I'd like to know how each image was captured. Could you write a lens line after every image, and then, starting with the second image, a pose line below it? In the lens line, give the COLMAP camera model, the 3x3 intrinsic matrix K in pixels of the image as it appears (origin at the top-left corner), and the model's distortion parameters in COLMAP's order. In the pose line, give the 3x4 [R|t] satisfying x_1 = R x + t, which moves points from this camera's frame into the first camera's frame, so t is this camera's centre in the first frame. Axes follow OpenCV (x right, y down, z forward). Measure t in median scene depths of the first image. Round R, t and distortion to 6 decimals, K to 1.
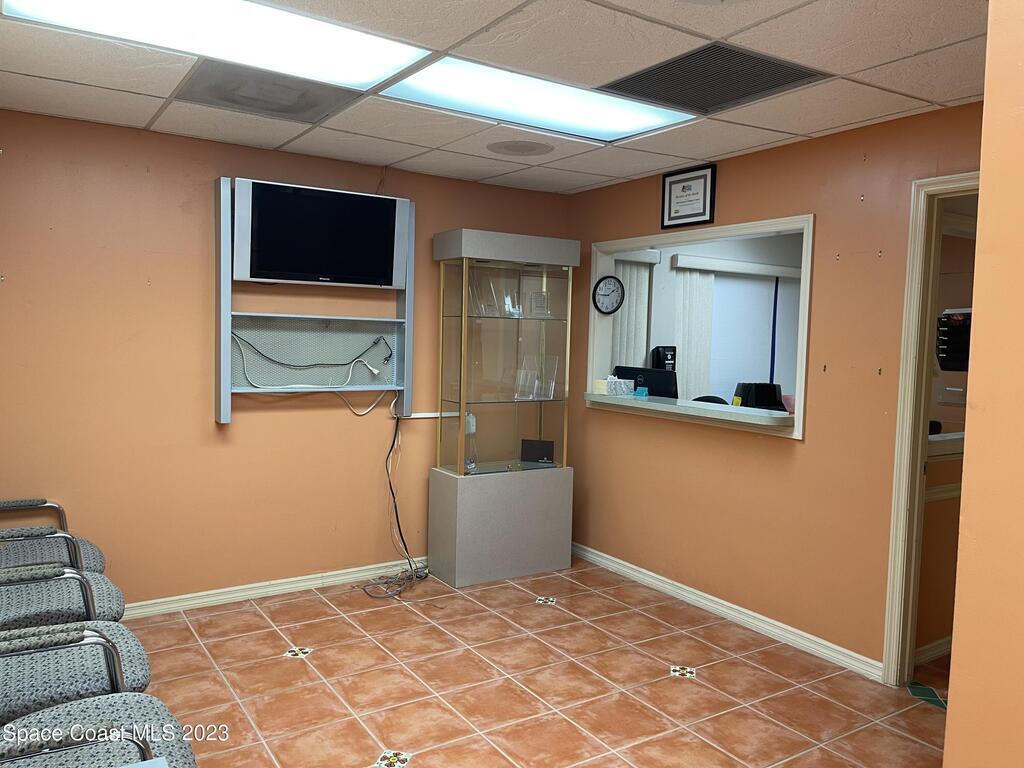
lens RADIAL K [[771.6, 0, 509.7], [0, 771.6, 385.4], [0, 0, 1]] dist [0.065706, -0.090441]
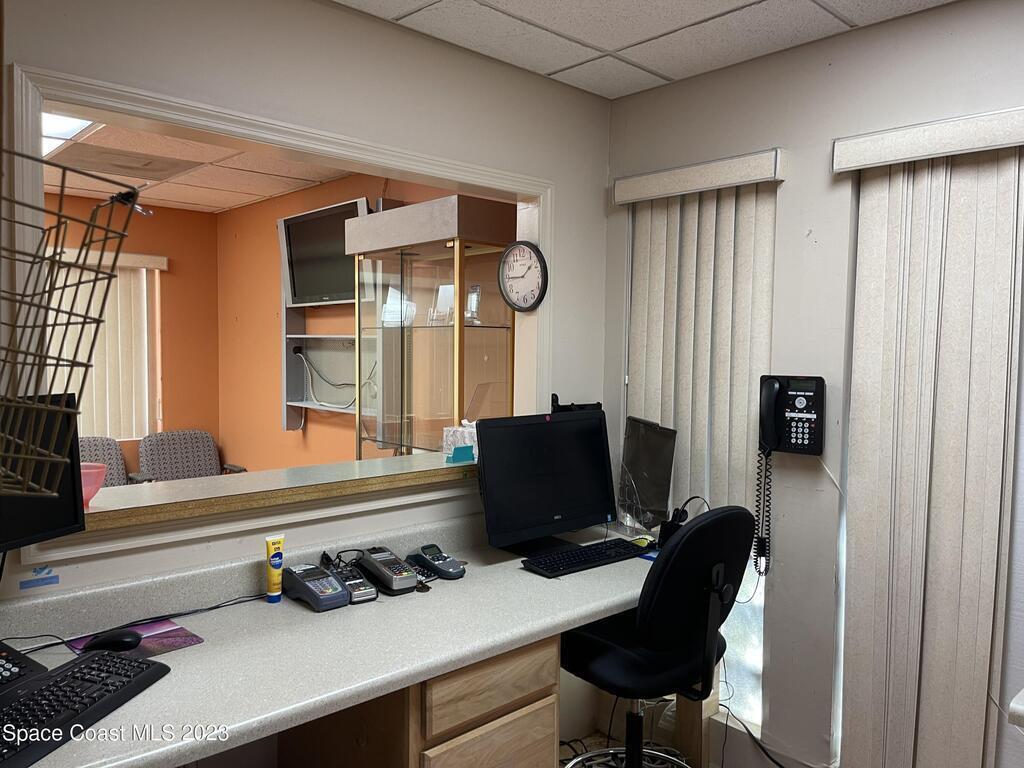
lens RADIAL K [[771.6, 0, 512.0], [0, 771.6, 387.3], [0, 0, 1]] dist [0.065706, -0.090441]
pose [[0.180649, 0.027876, -0.983152, 0.662703], [-0.073733, 0.997169, 0.014726, -0.045373], [0.980780, 0.069831, 0.182193, 0.889953]]
